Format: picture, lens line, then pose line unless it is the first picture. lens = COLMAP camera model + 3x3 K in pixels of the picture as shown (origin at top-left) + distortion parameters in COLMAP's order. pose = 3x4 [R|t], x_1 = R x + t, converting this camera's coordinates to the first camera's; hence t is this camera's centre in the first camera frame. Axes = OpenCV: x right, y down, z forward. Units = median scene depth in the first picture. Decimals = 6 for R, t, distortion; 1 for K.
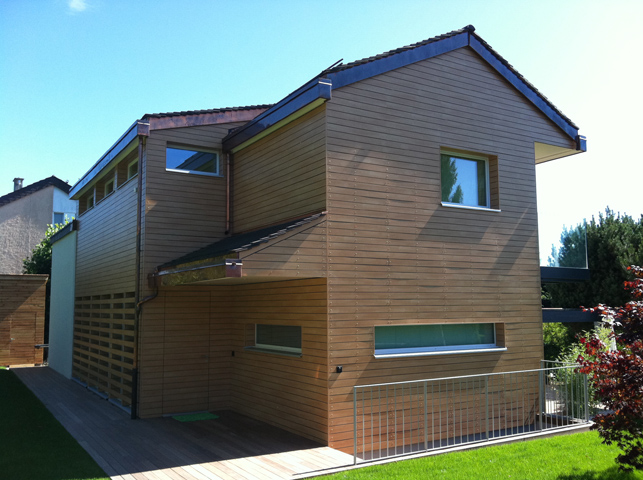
lens RADIAL K [[597.4, 0, 331.4], [0, 597.4, 239.8], [0, 0, 1]] dist [0.121450, -0.354492]
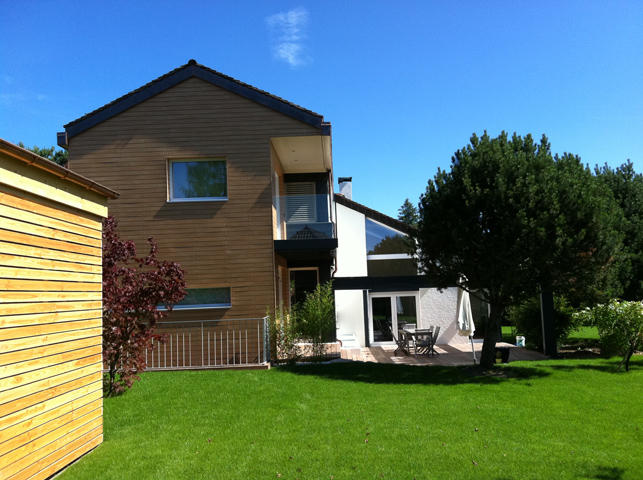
lens RADIAL K [[597.4, 0, 331.4], [0, 597.4, 239.8], [0, 0, 1]] dist [0.121450, -0.354492]
pose [[0.845281, -0.072960, -0.529318, 1.120775], [0.089976, 0.995923, 0.006409, 0.048015], [0.526692, -0.053043, 0.848399, 0.035125]]
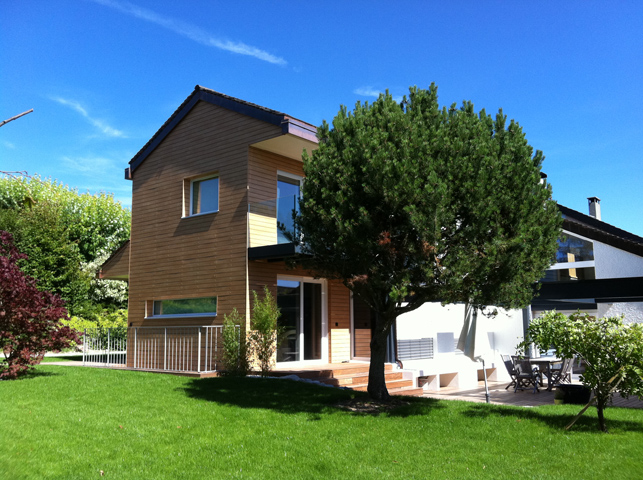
lens RADIAL K [[597.4, 0, 331.4], [0, 597.4, 239.8], [0, 0, 1]] dist [0.121450, -0.354492]
pose [[0.322009, -0.133118, -0.937331, 1.566031], [0.108823, 0.988707, -0.103029, 0.174127], [0.940461, -0.068827, 0.332859, 0.786570]]
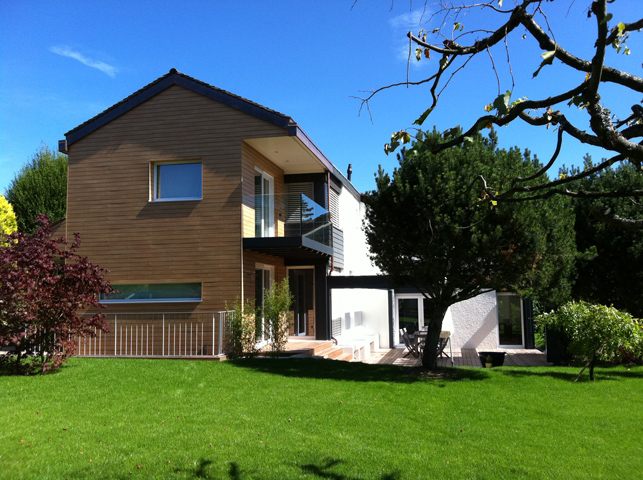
lens RADIAL K [[597.4, 0, 331.4], [0, 597.4, 239.8], [0, 0, 1]] dist [0.121450, -0.354492]
pose [[0.724602, -0.072539, -0.685340, 1.388602], [0.083537, 0.996357, -0.017137, 0.088486], [0.684086, -0.044834, 0.728022, 0.217580]]
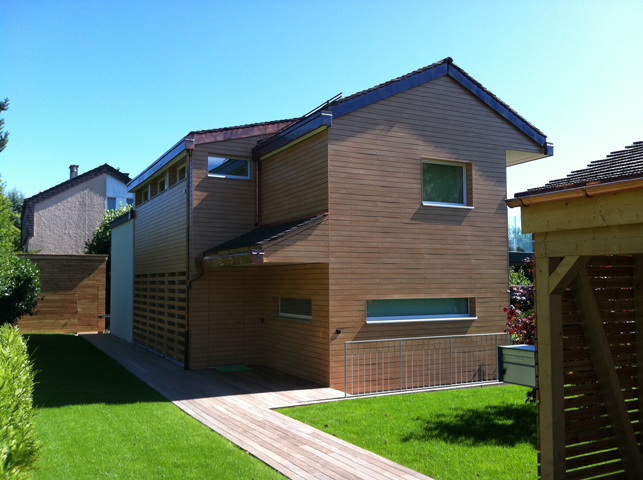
lens RADIAL K [[597.4, 0, 331.4], [0, 597.4, 239.8], [0, 0, 1]] dist [0.121450, -0.354492]
pose [[0.997934, -0.002026, -0.064217, 0.066935], [0.004693, 0.999131, 0.041412, -0.034094], [0.064077, -0.041627, 0.997076, -0.255866]]
